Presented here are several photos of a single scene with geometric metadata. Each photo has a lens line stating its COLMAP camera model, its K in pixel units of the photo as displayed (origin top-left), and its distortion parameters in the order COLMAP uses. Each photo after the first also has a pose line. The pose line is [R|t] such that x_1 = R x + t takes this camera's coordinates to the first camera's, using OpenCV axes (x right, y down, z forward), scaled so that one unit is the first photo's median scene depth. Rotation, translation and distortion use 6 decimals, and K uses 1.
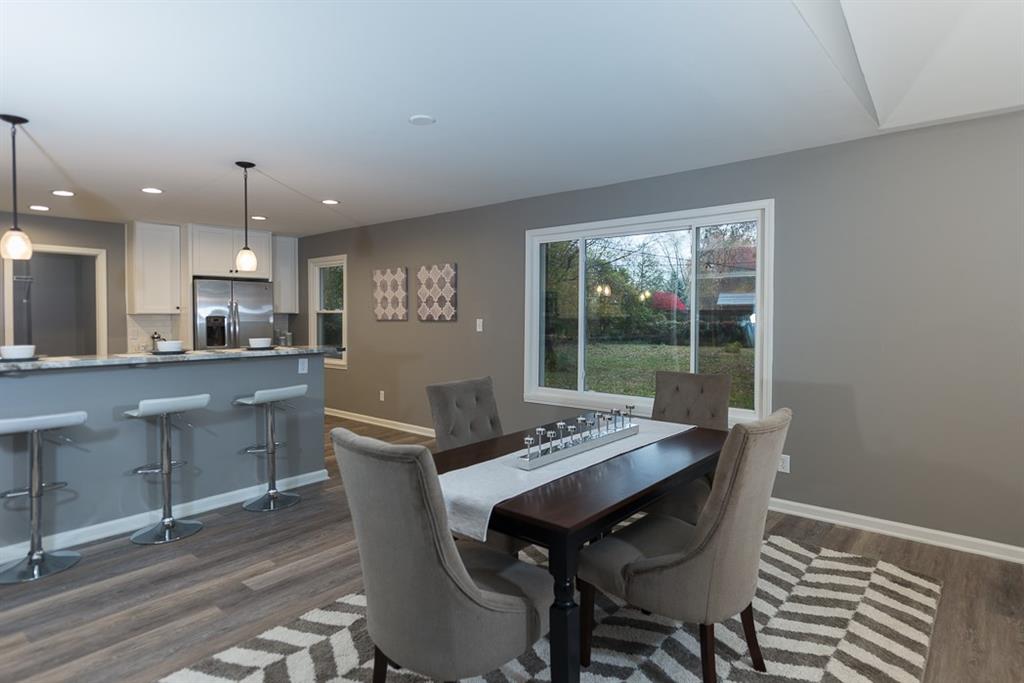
lens RADIAL K [[552.8, 0, 553.8], [0, 552.8, 323.6], [0, 0, 1]] dist [0.016309, 0.000986]
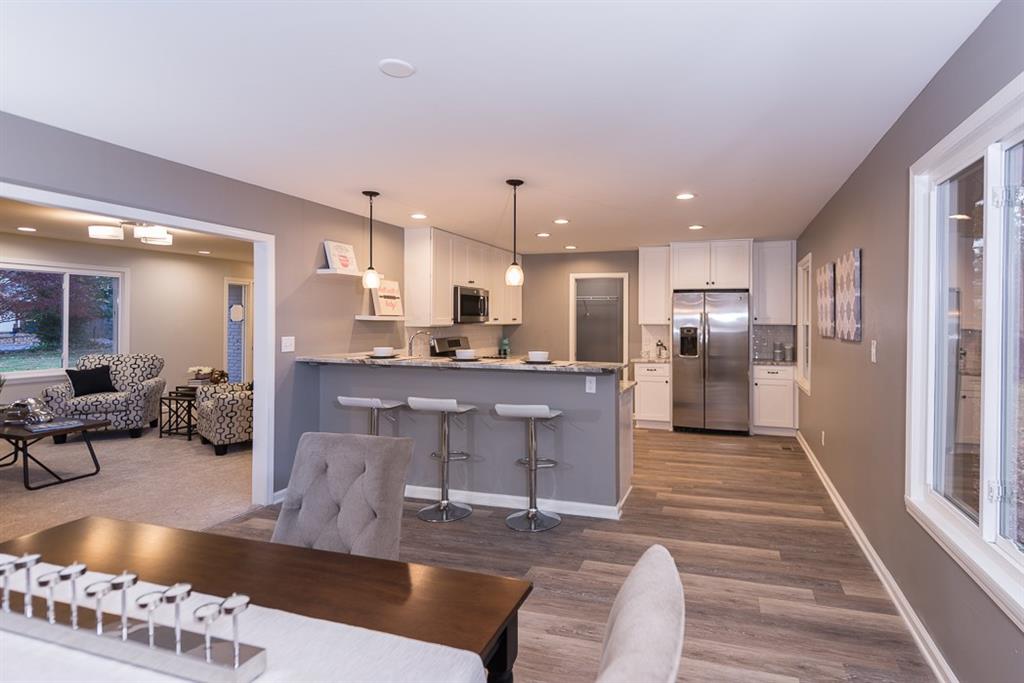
lens RADIAL K [[520.3, 0, 558.3], [0, 520.3, 317.6], [0, 0, 1]] dist [0.013735, 0.000444]
pose [[0.372917, -0.001392, -0.927863, 0.219185], [-0.023008, 0.999678, -0.010747, -0.015995], [0.927579, 0.025356, 0.372765, 0.424230]]
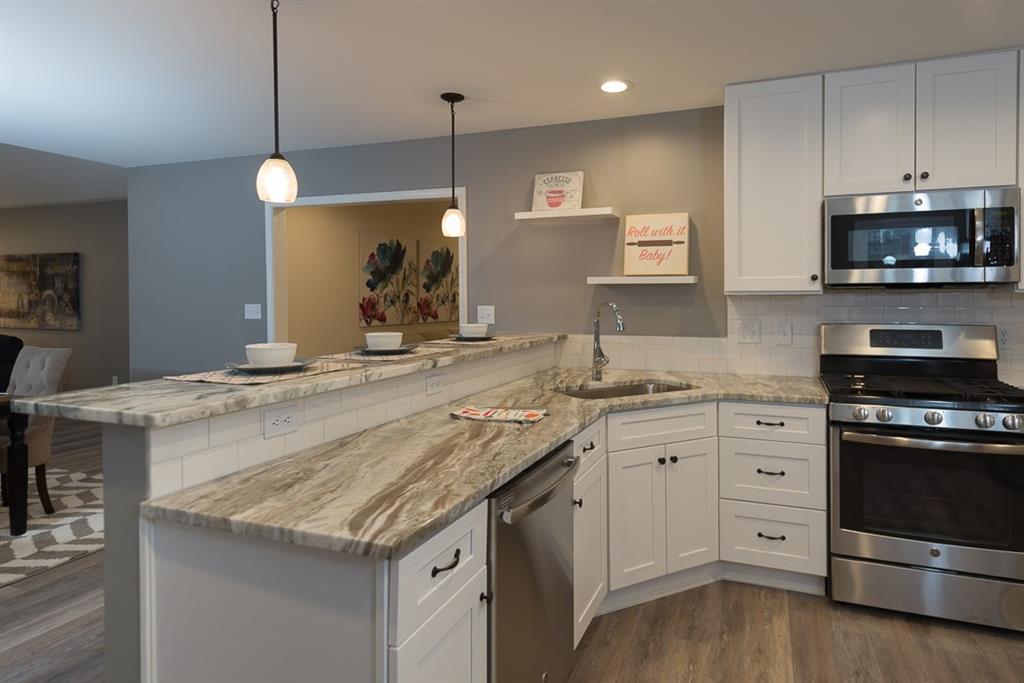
lens RADIAL K [[590.3, 0, 527.2], [0, 590.3, 308.8], [0, 0, 1]] dist [0.002568, -0.008440]
pose [[-0.952857, 0.007605, -0.303323, -0.344422], [-0.003866, 0.999300, 0.037198, -0.011578], [0.303394, 0.036617, -0.952161, 0.927961]]
